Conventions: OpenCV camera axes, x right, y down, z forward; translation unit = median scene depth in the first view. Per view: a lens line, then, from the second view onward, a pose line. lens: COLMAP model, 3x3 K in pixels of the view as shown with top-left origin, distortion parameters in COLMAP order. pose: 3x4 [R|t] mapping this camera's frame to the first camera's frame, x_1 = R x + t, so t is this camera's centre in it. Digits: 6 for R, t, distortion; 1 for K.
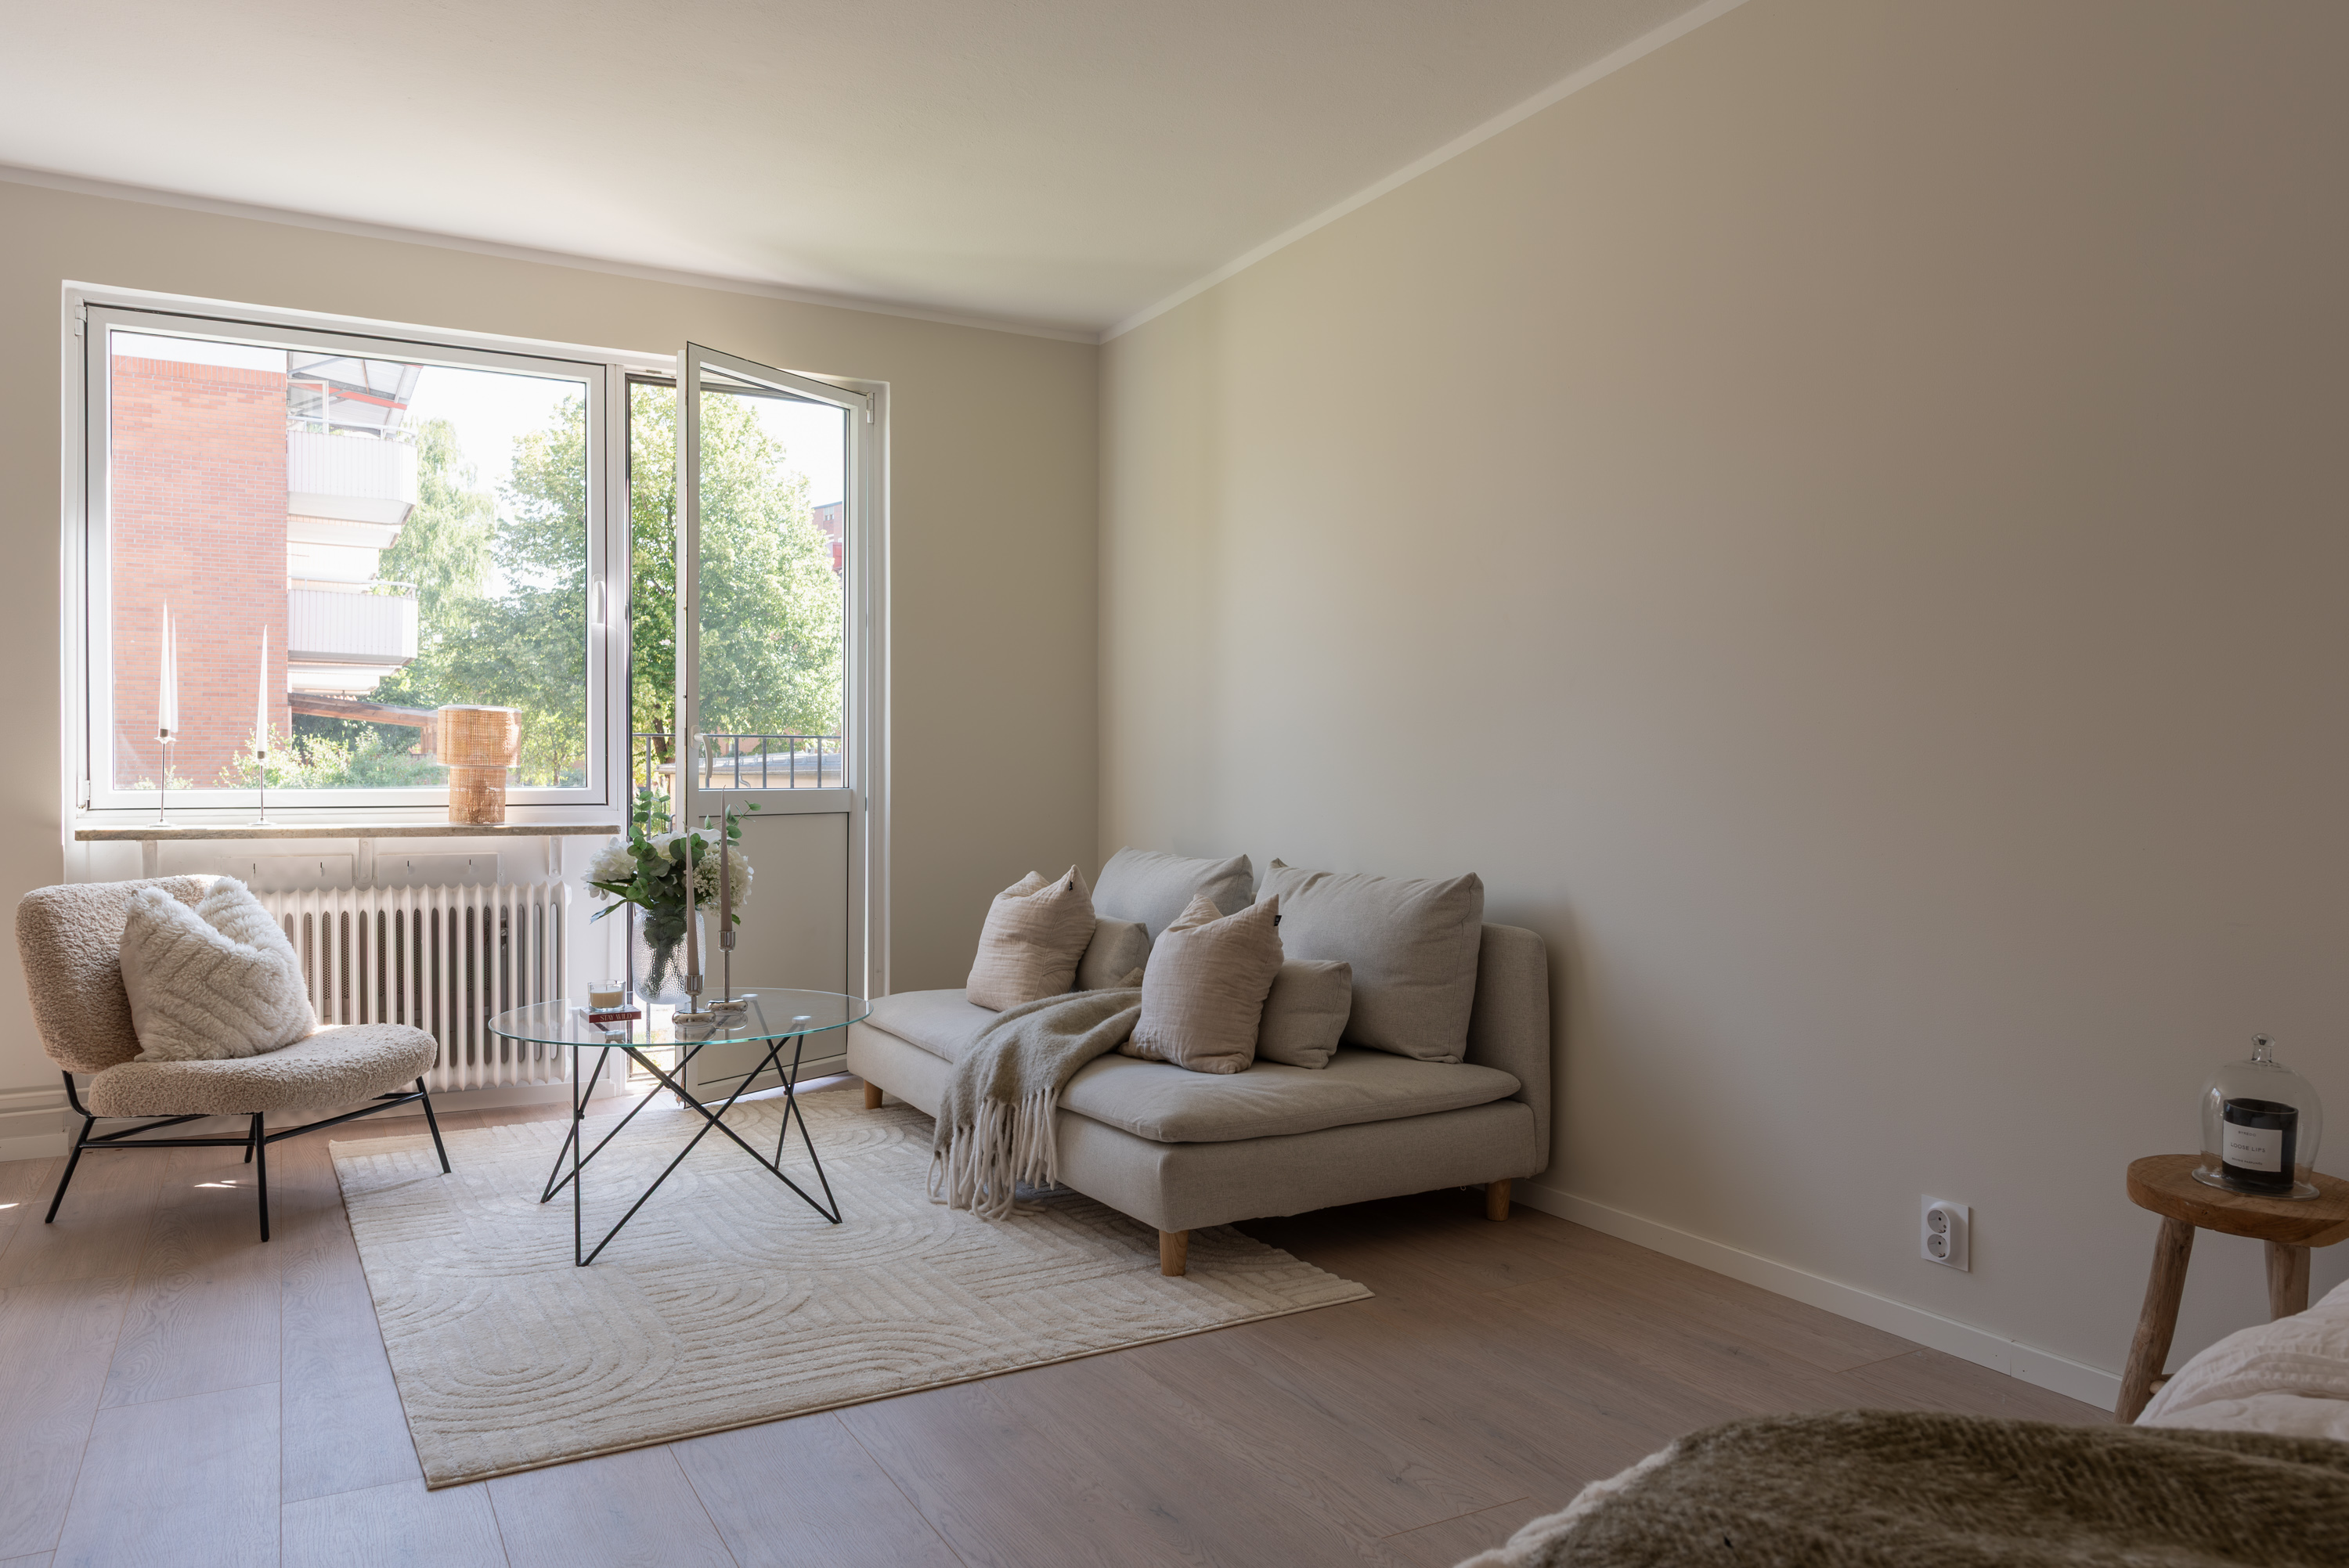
lens RADIAL K [[1620.0, 0, 1170.9], [0, 1620.0, 793.5], [0, 0, 1]] dist [0.012543, -0.009770]
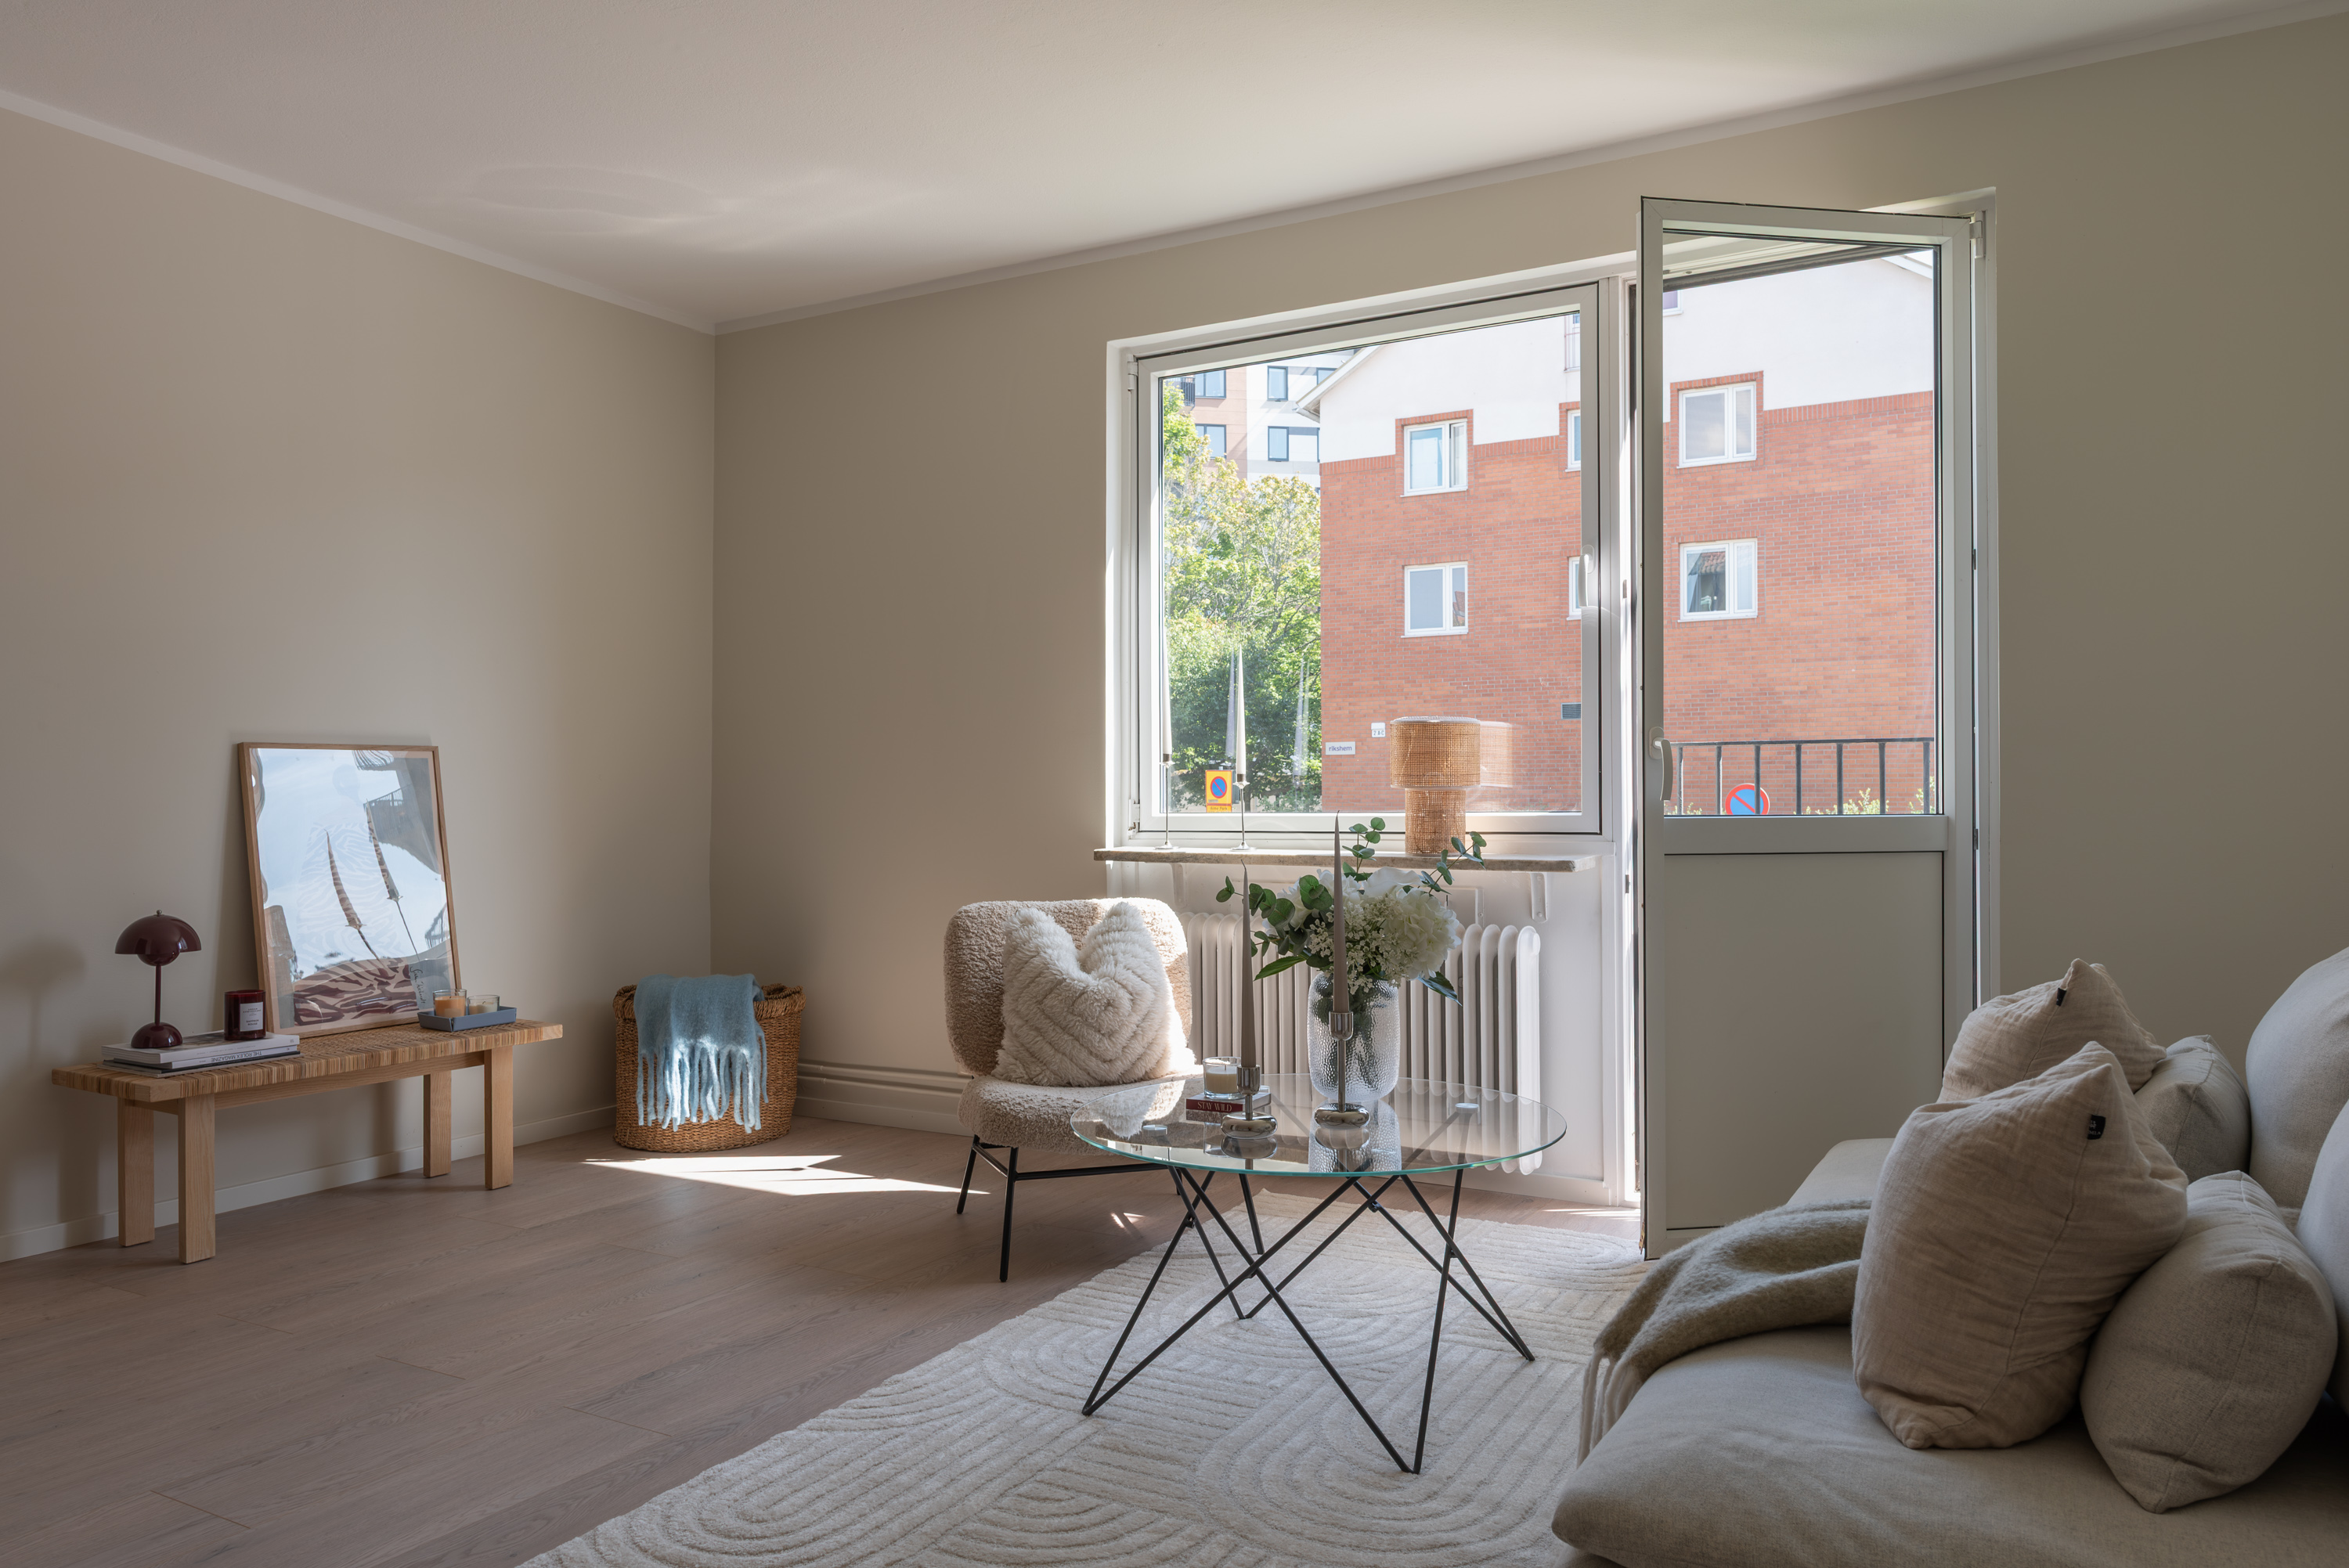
lens RADIAL K [[1620.0, 0, 1169.4], [0, 1620.0, 815.7], [0, 0, 1]] dist [0.012543, -0.009770]
pose [[0.513266, 0.005084, -0.858214, 0.308974], [-0.003364, 0.999987, 0.003911, -0.005903], [0.858223, 0.000880, 0.513277, 0.560145]]
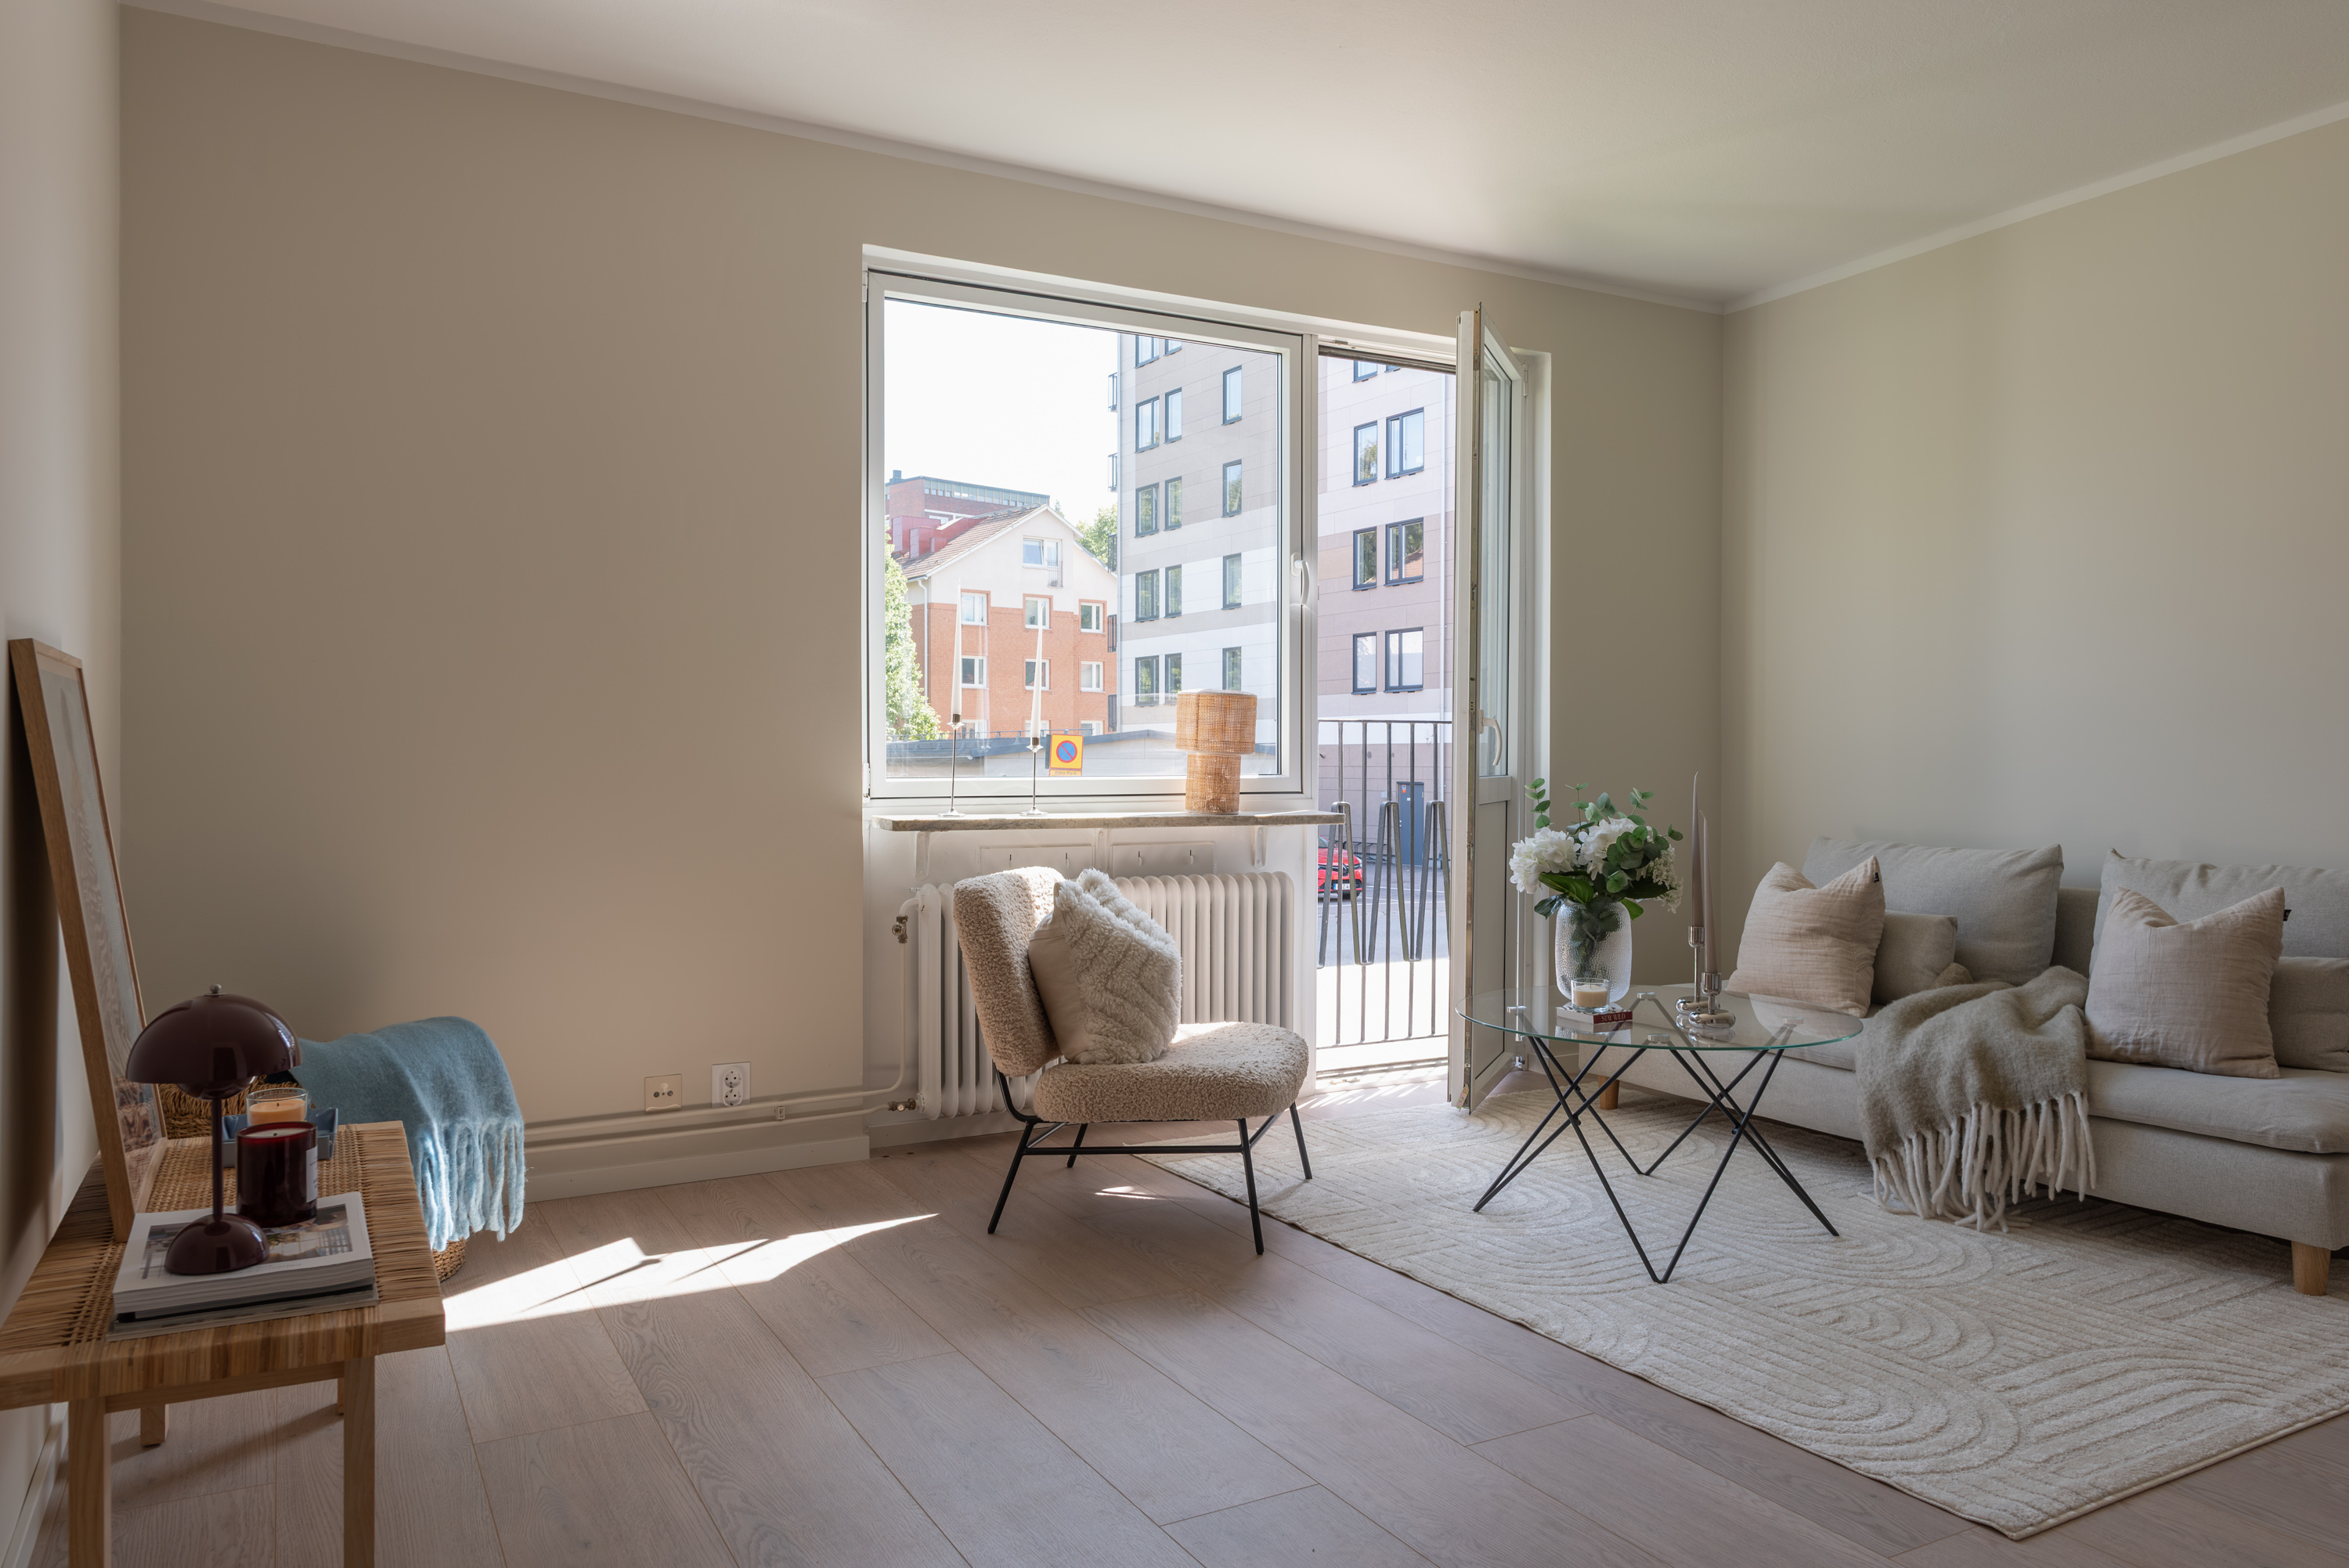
lens RADIAL K [[1620.0, 0, 1176.2], [0, 1620.0, 790.9], [0, 0, 1]] dist [0.012543, -0.009770]
pose [[0.999999, -0.001153, -0.001109, -0.576149], [0.001161, 0.999975, 0.006988, -0.001361], [0.001101, -0.006989, 0.999975, 0.052878]]
